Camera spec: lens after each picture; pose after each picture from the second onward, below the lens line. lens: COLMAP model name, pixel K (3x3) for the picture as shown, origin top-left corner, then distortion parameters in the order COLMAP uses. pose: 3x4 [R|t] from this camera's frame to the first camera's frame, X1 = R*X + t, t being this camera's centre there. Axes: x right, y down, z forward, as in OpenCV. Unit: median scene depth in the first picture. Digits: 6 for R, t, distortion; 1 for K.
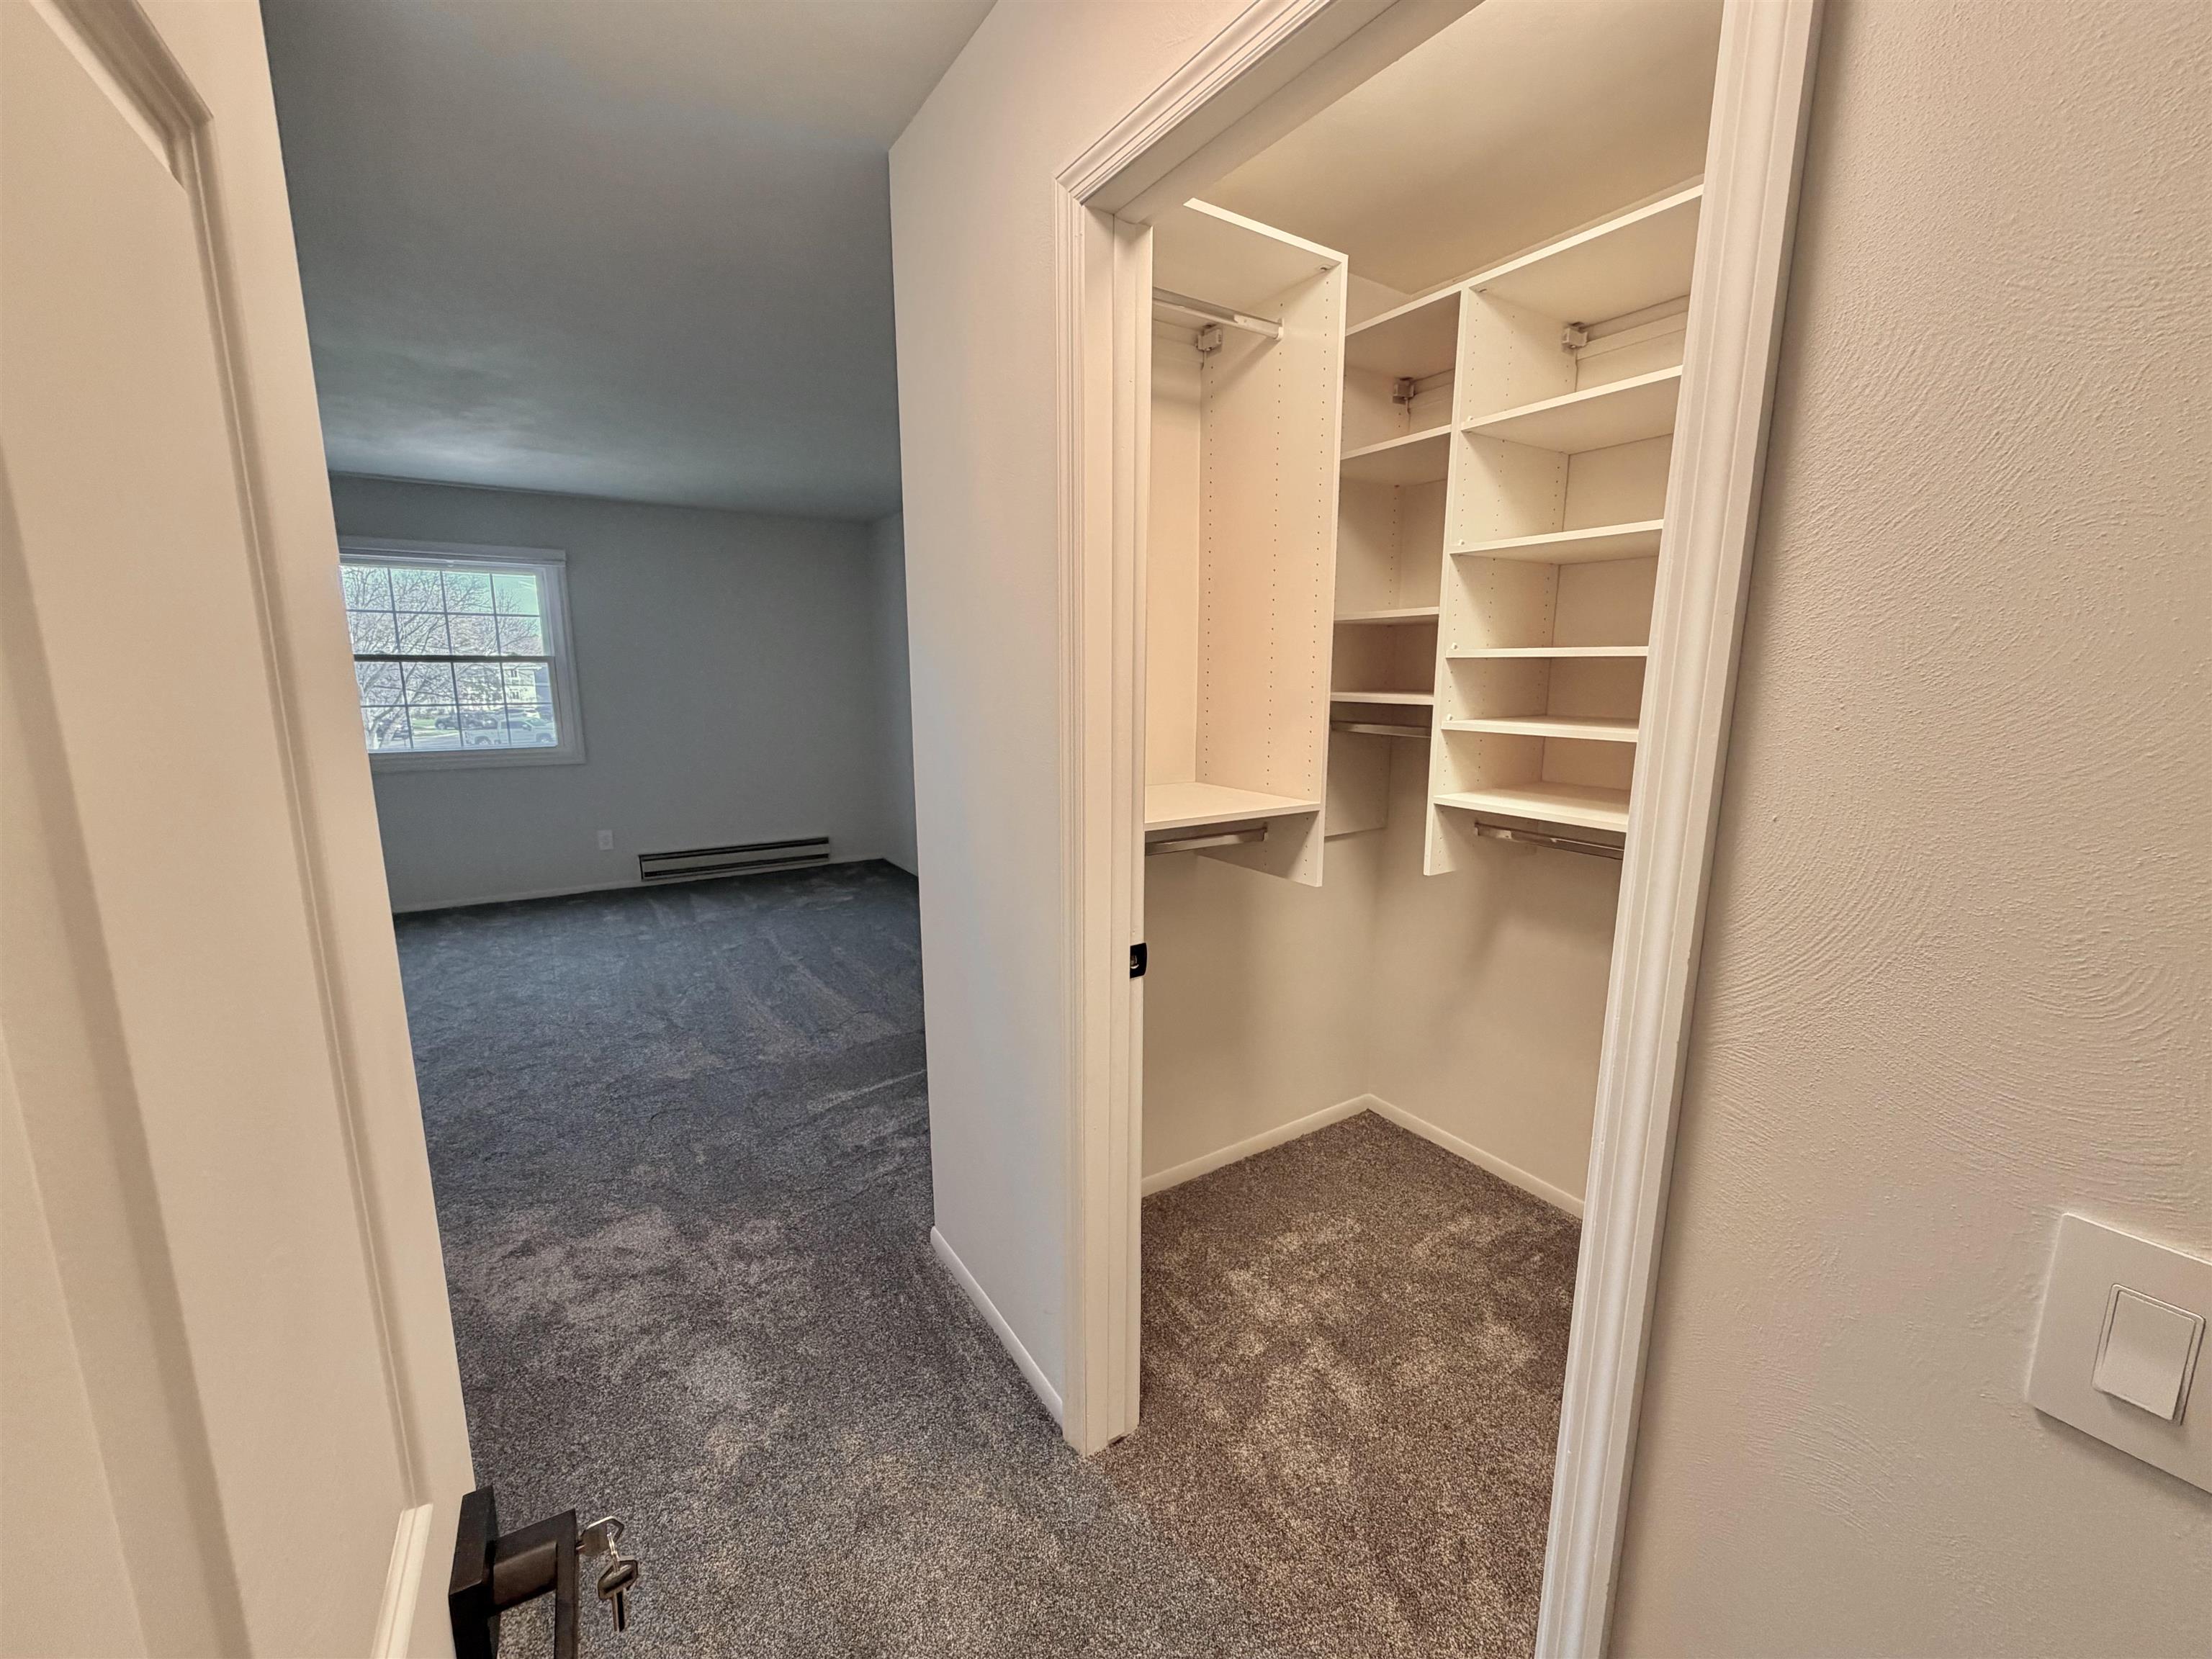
lens RADIAL K [[878.9, 0, 1102.0], [0, 878.9, 831.8], [0, 0, 1]] dist [-0.000598, -0.000109]
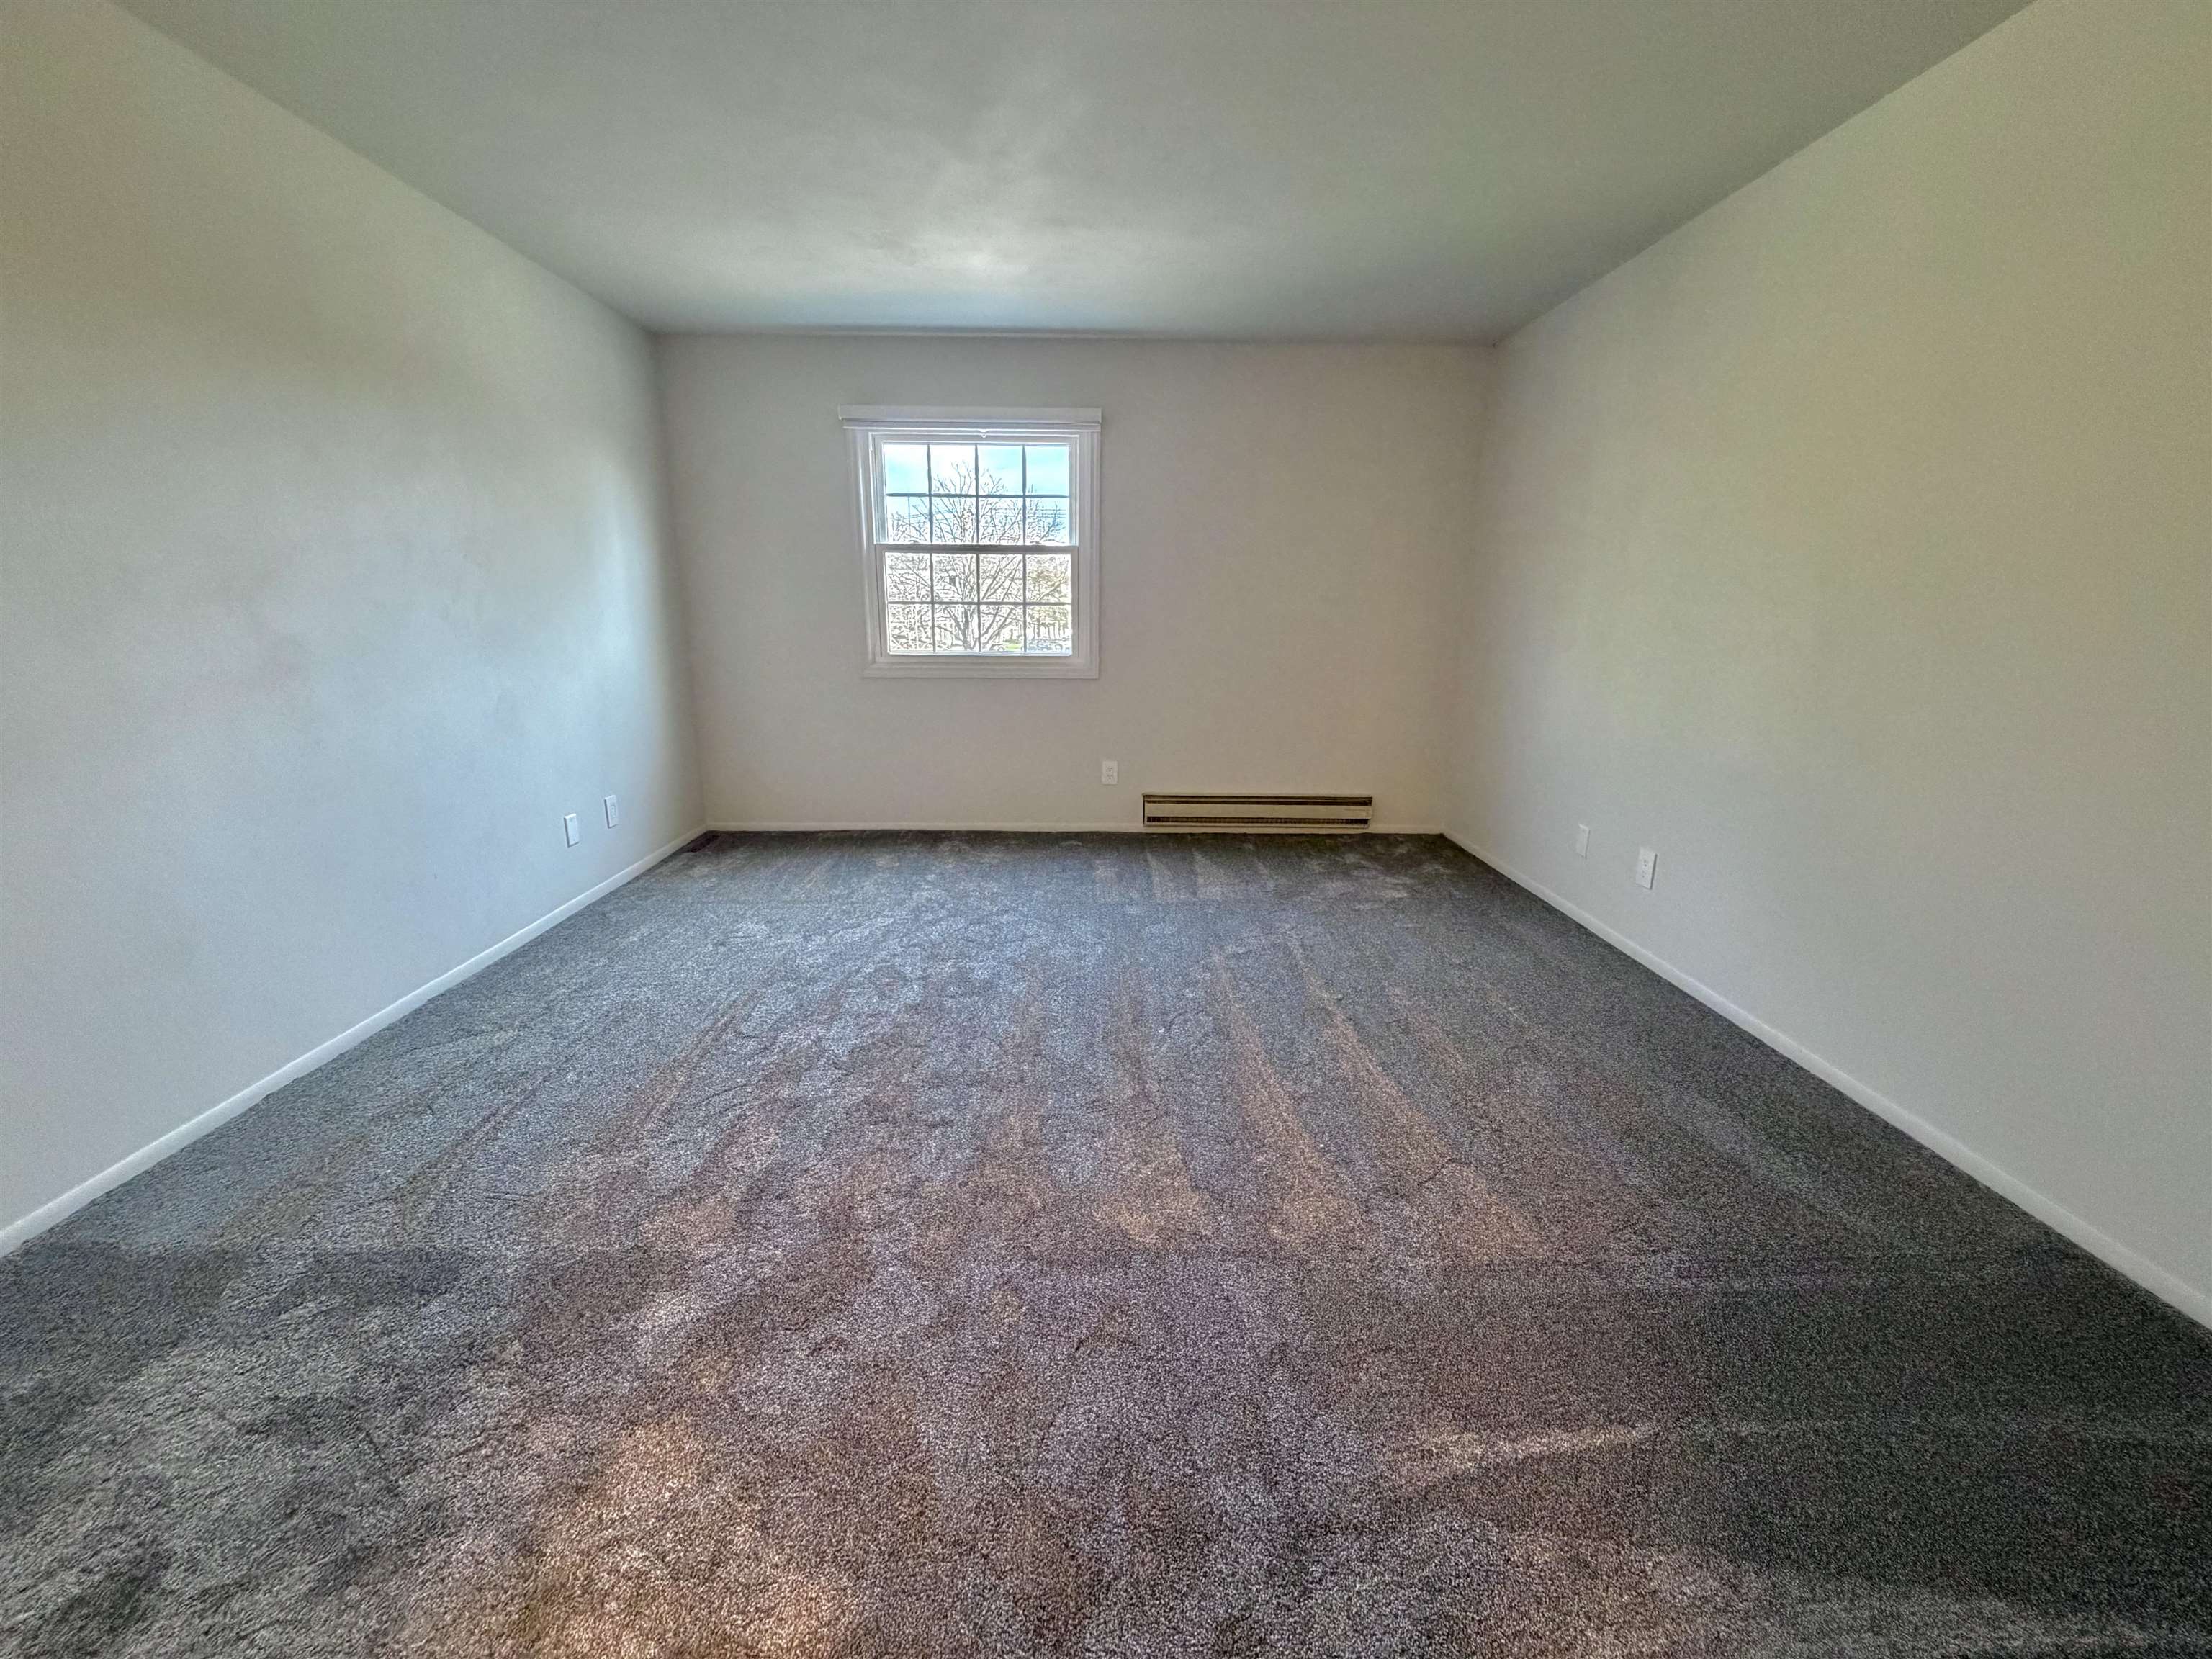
lens RADIAL K [[878.9, 0, 1102.0], [0, 878.9, 831.8], [0, 0, 1]] dist [-0.000598, -0.000109]
pose [[0.847209, 0.136643, -0.513386, -0.161924], [-0.101261, 0.990174, 0.096440, -0.017491], [0.521519, -0.029719, 0.852722, 0.338266]]
